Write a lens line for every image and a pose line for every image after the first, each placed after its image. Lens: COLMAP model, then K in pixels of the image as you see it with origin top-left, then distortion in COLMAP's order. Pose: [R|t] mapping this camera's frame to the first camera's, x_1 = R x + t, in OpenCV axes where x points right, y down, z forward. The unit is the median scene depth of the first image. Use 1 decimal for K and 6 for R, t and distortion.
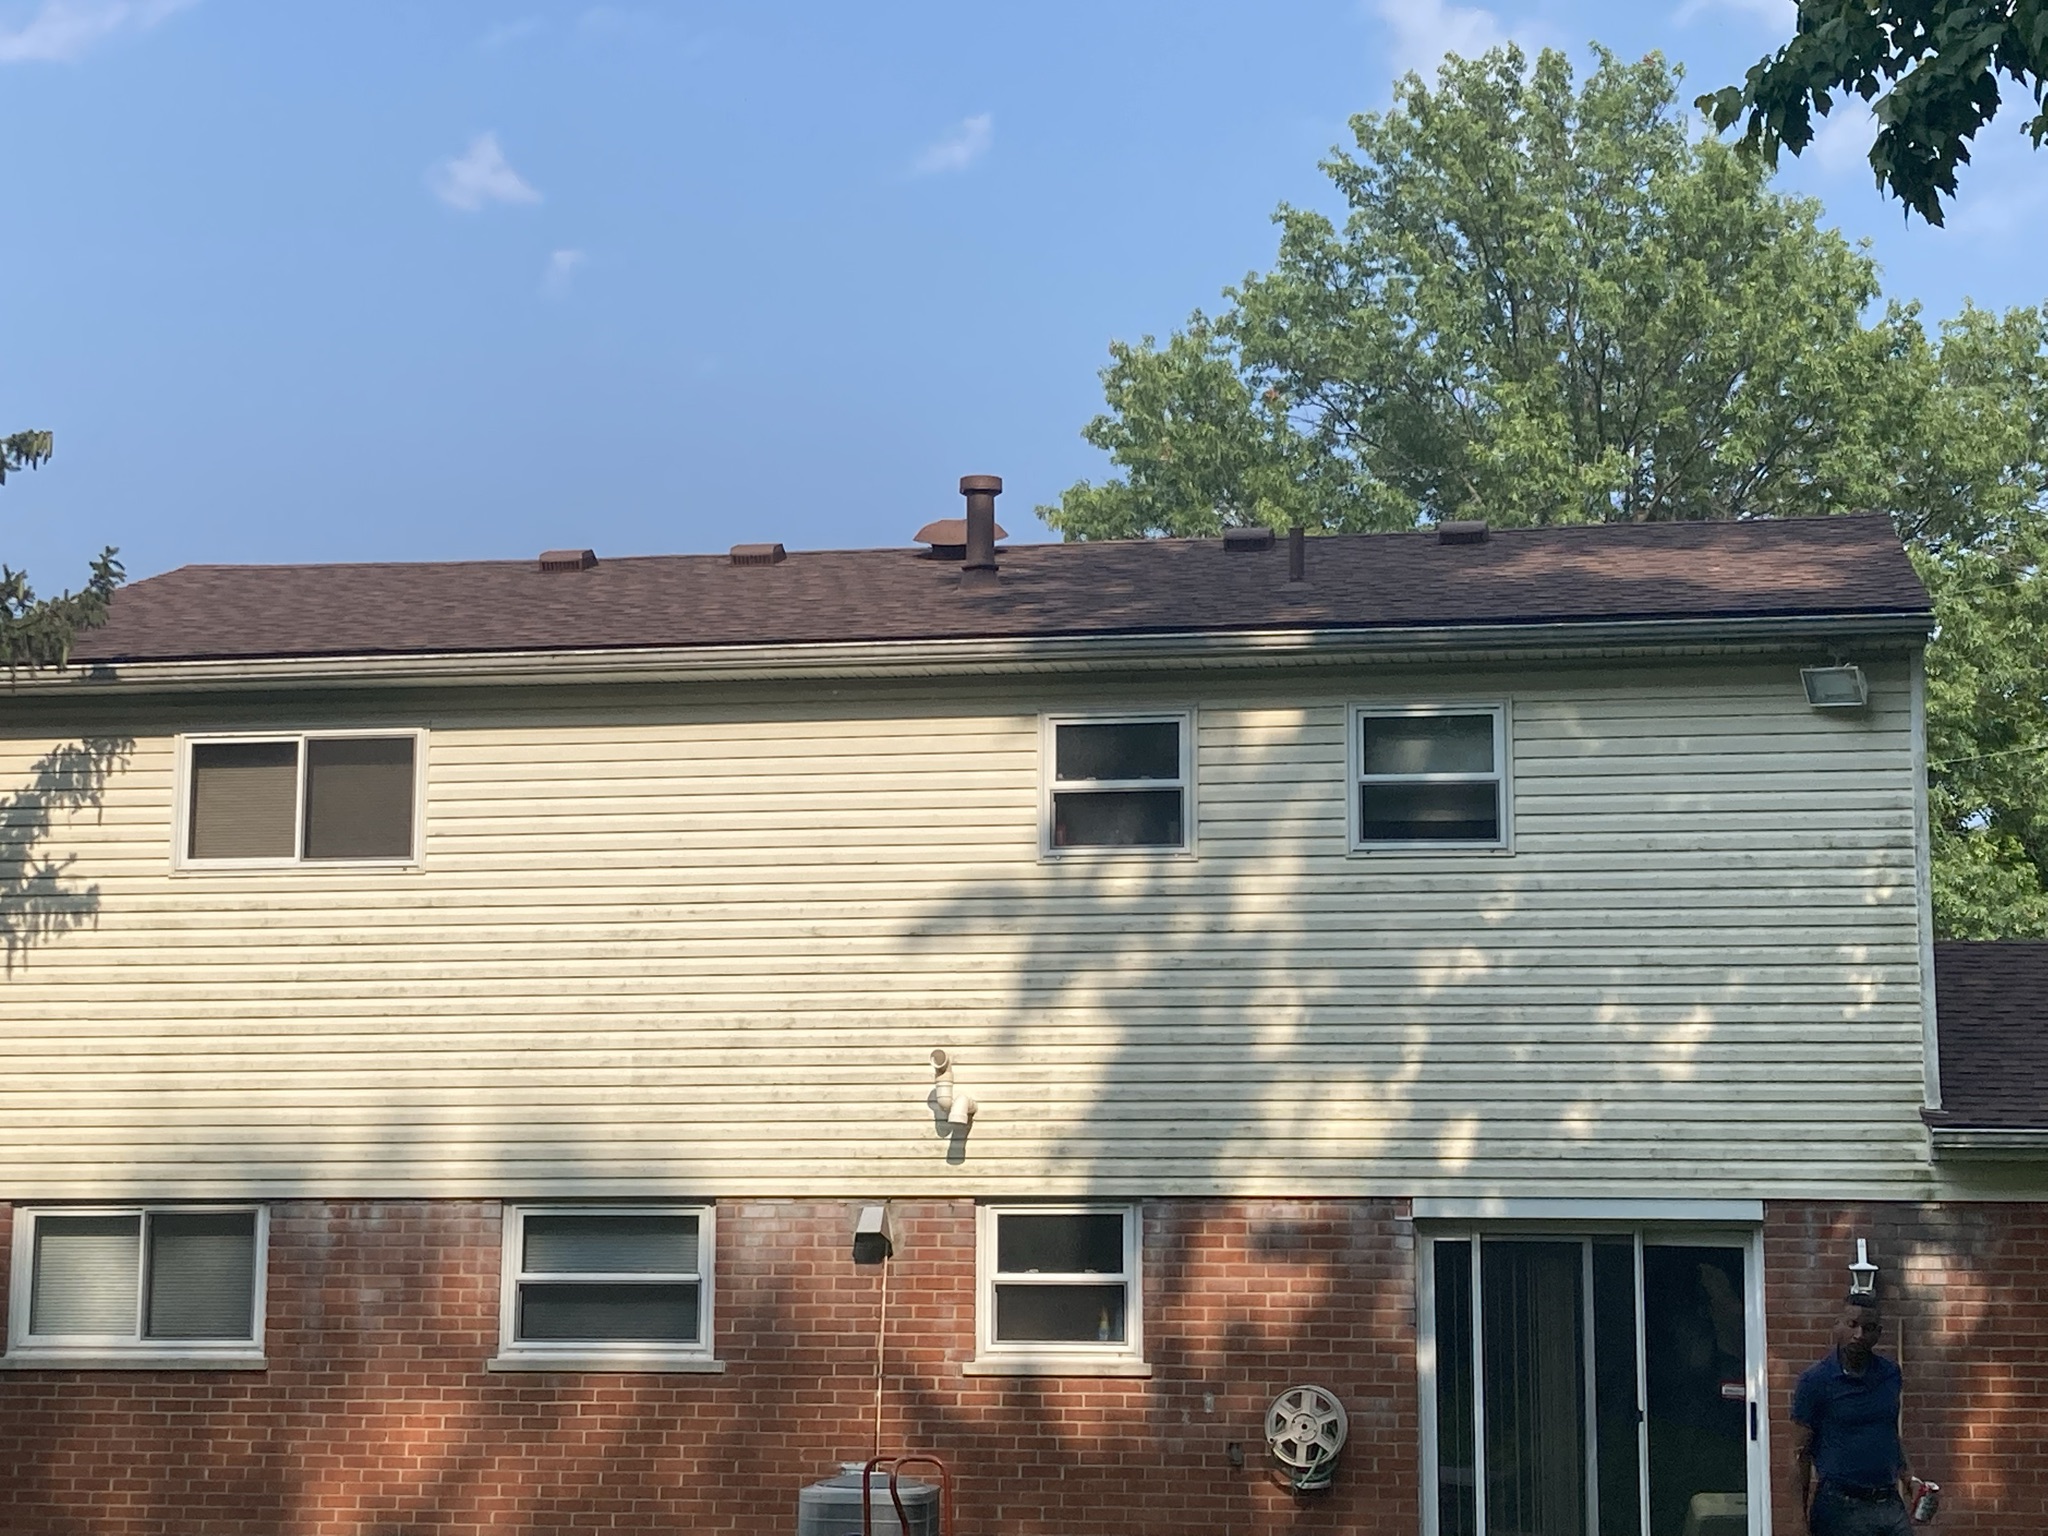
lens RADIAL K [[3564.7, 0, 1024.0], [0, 3564.7, 768.0], [0, 0, 1]] dist [0.279209, -1.390251]
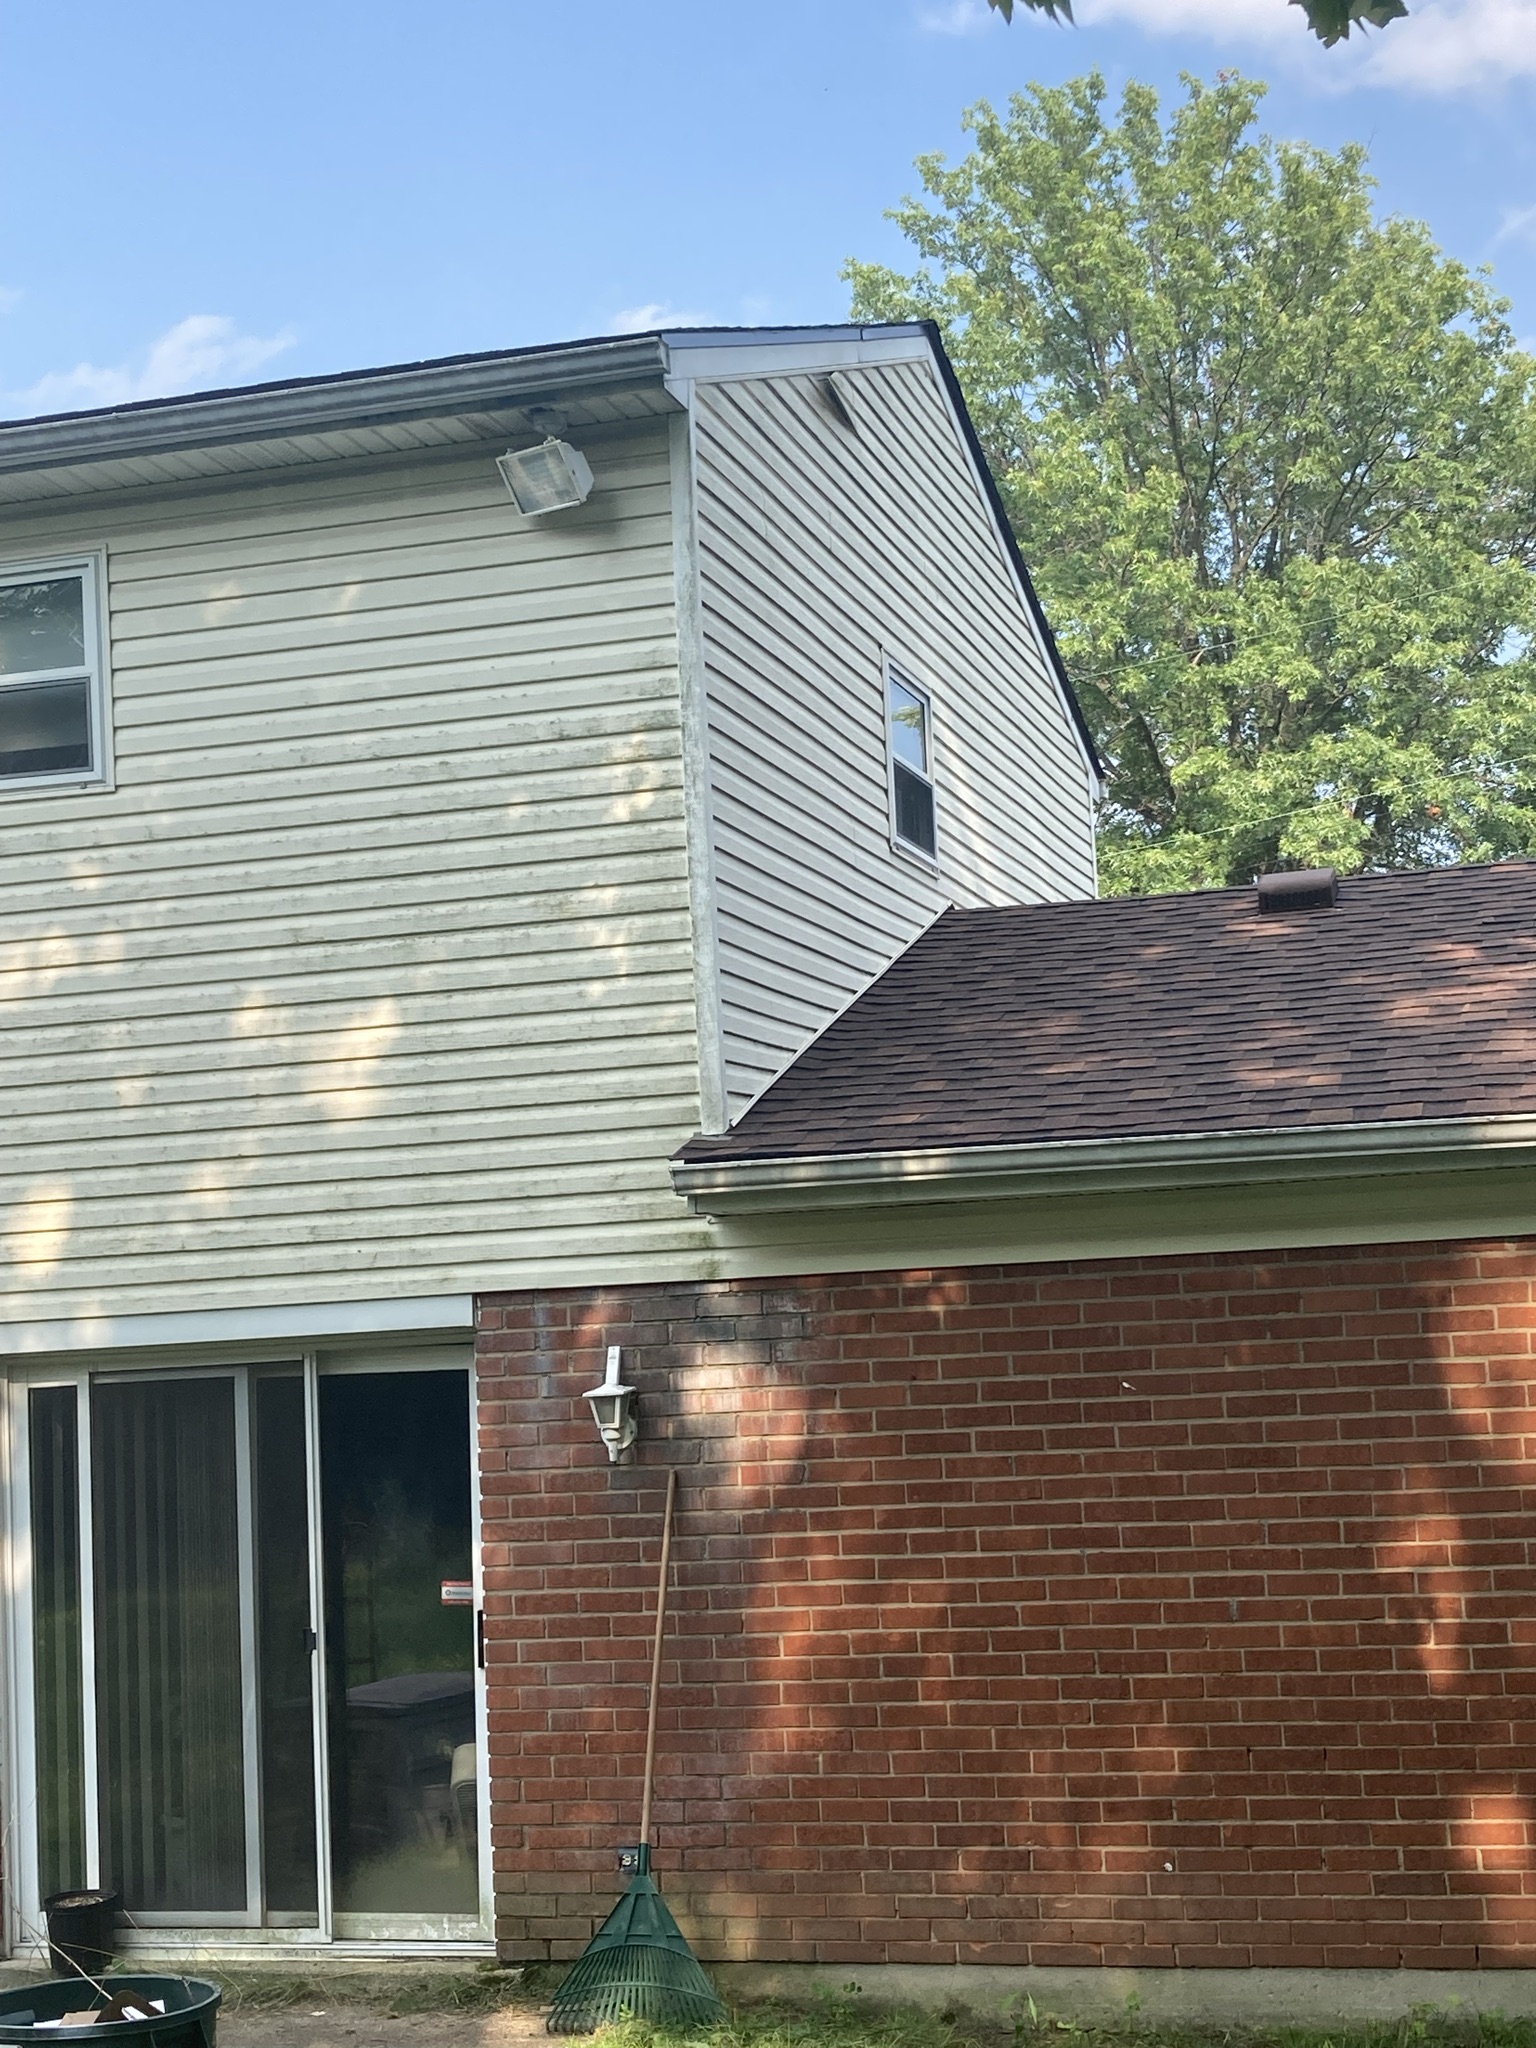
lens RADIAL K [[3034.5, 0, 768.0], [0, 3034.5, 1024.0], [0, 0, 1]] dist [0.190619, -0.832023]
pose [[0.994031, -0.066790, -0.086268, 0.304409], [0.069896, 0.996992, 0.033491, 0.057248], [0.083772, -0.039321, 0.995709, 0.466681]]
